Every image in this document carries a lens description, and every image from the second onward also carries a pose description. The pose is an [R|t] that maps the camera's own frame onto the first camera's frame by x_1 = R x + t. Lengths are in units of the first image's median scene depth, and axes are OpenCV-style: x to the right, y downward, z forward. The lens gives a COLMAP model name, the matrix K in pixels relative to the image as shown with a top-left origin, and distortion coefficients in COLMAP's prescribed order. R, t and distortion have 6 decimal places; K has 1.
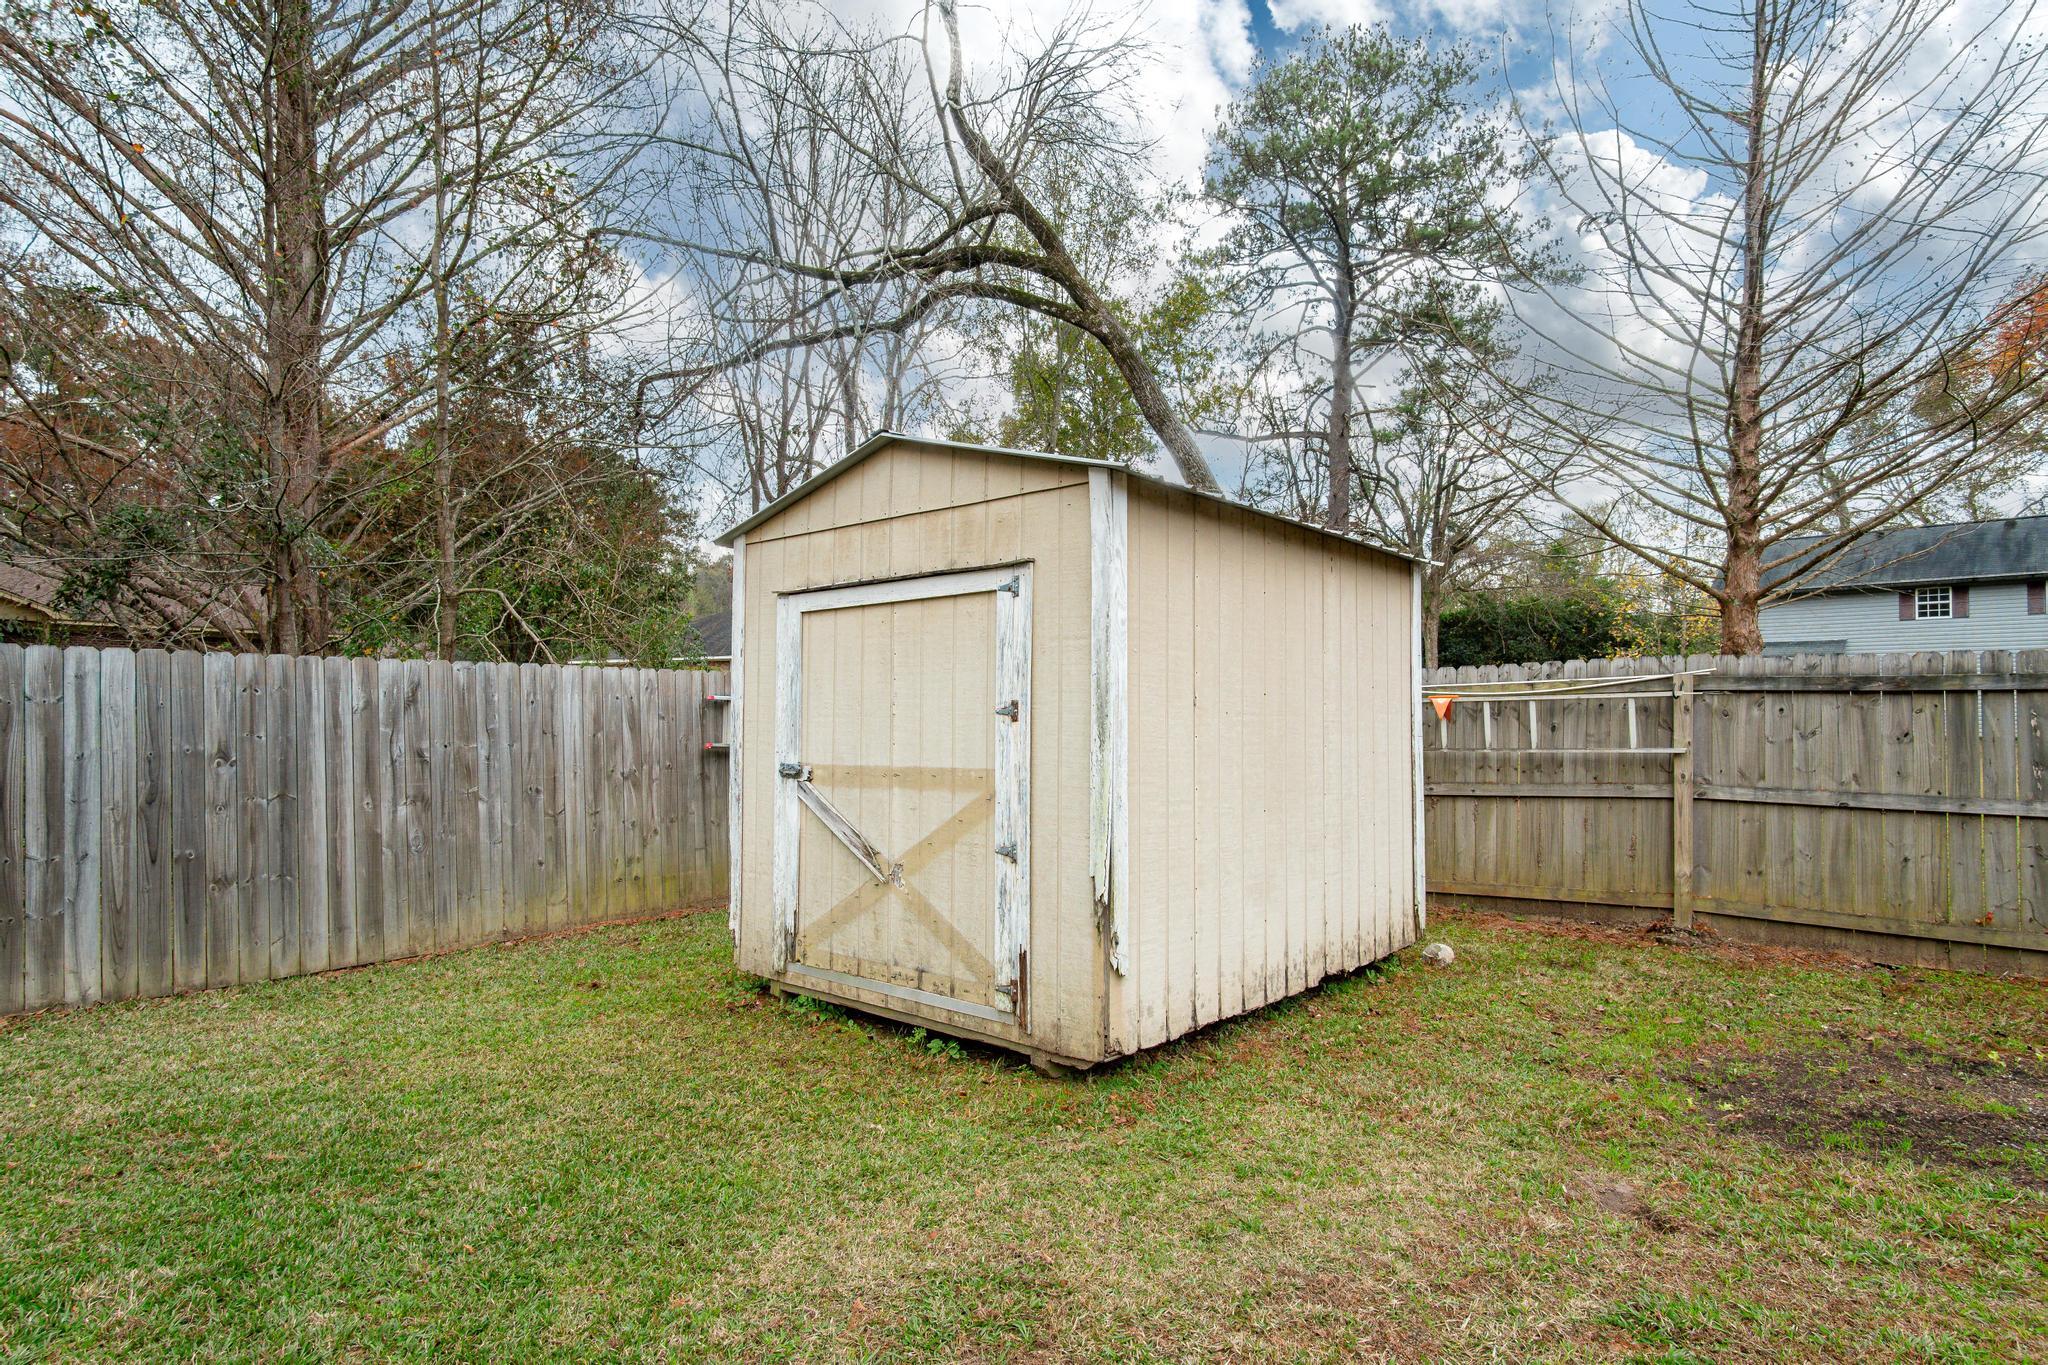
lens RADIAL K [[1026.8, 0, 1023.9], [0, 1026.8, 663.4], [0, 0, 1]] dist [-0.008820, -0.000075]
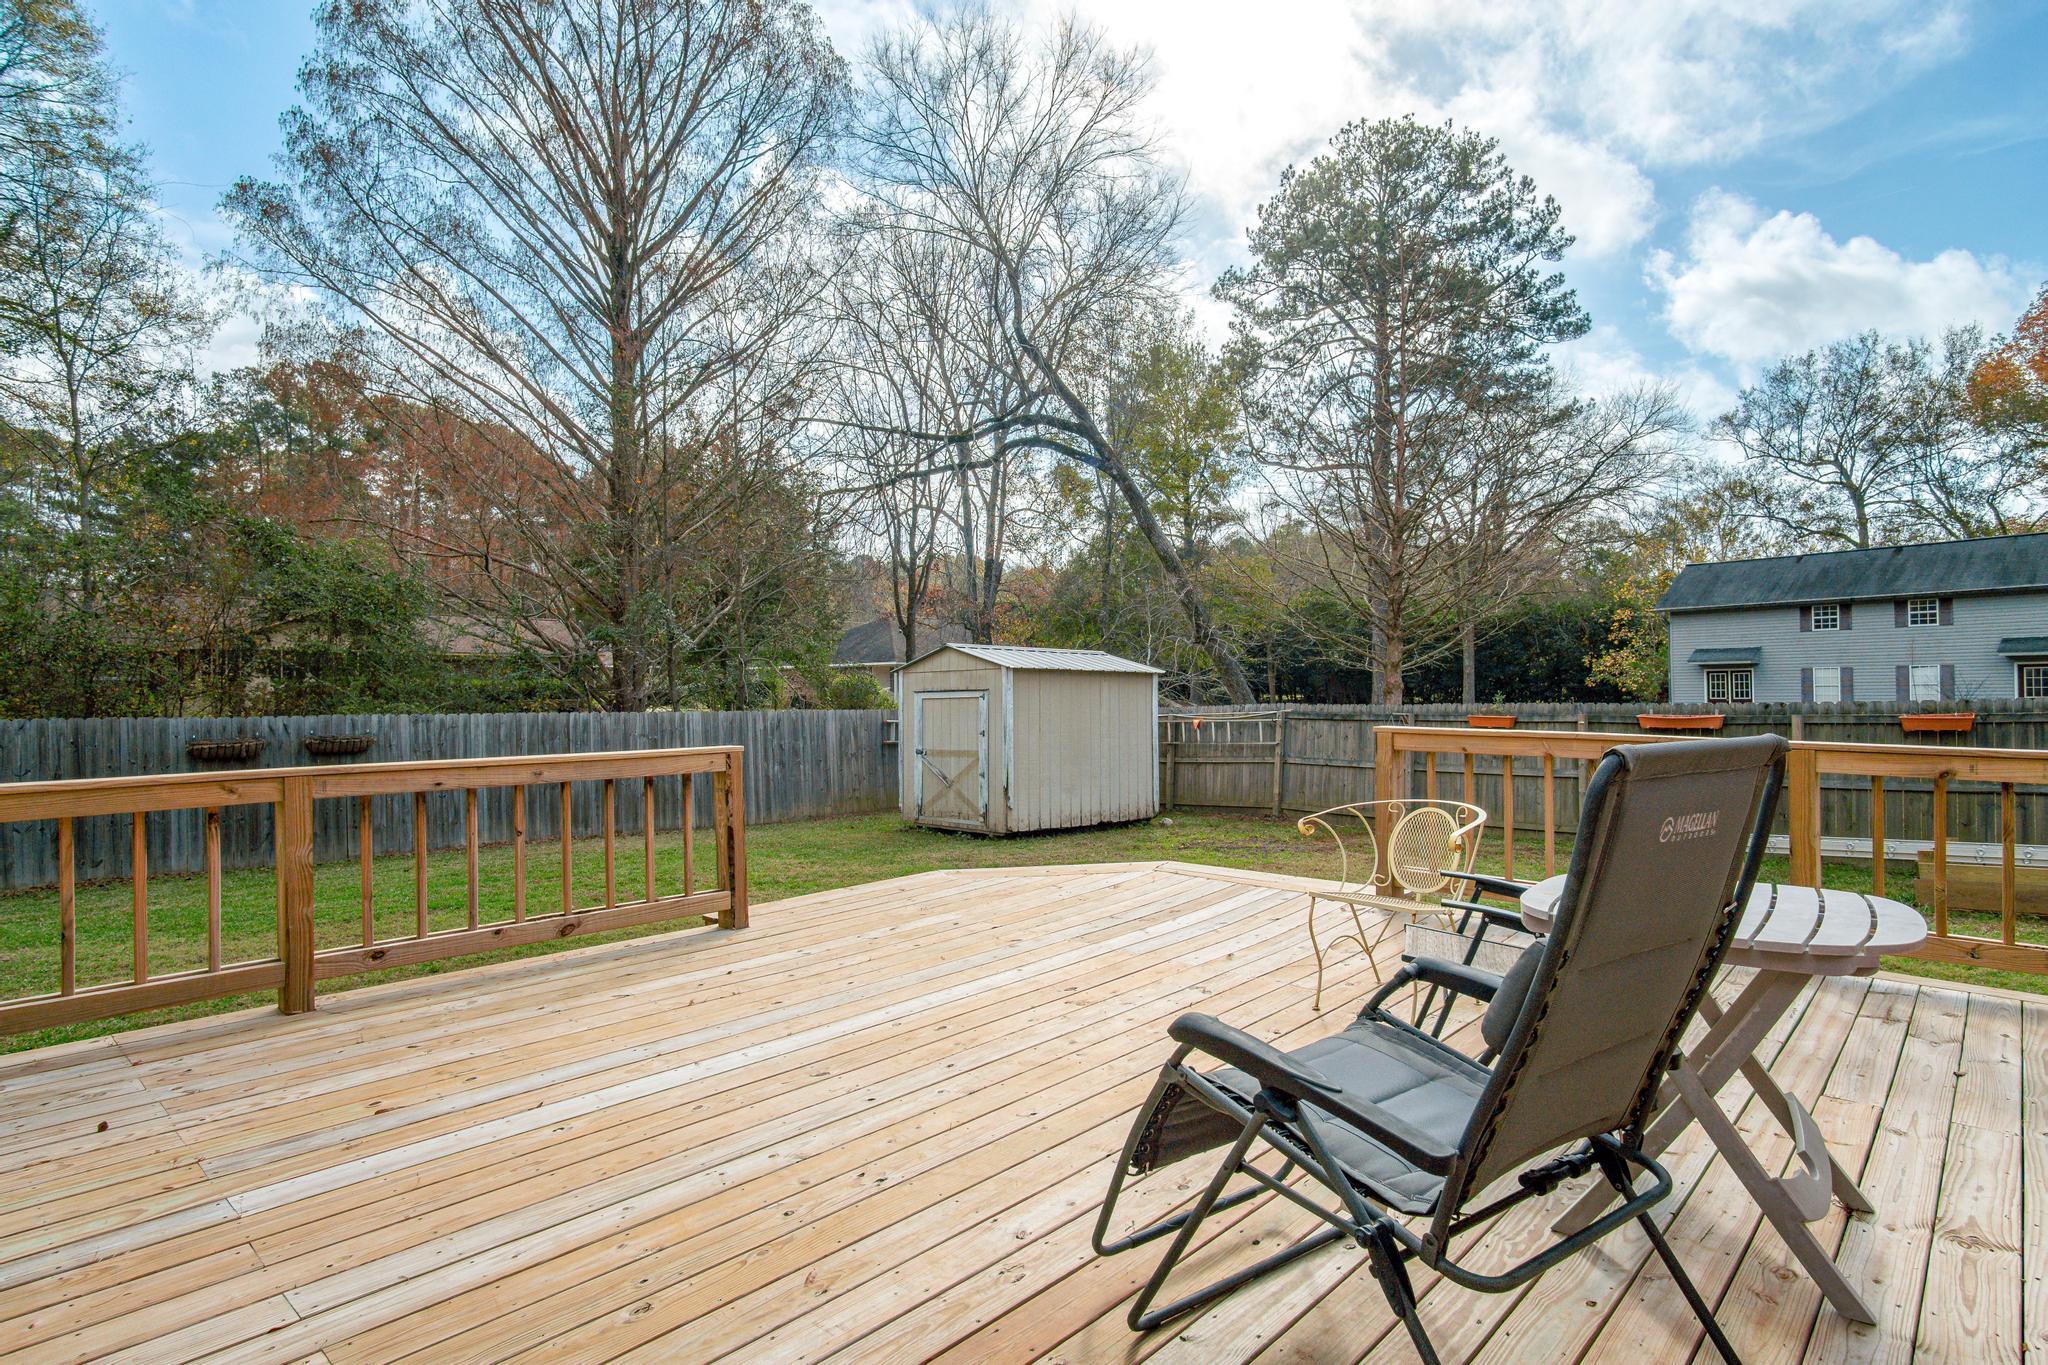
lens RADIAL K [[1026.8, 0, 1023.9], [0, 1026.8, 663.4], [0, 0, 1]] dist [-0.008820, -0.000075]
pose [[0.992097, -0.012657, -0.124831, 0.358344], [0.014354, 0.999816, 0.012703, -0.147113], [0.124647, -0.014394, 0.992097, -1.528334]]
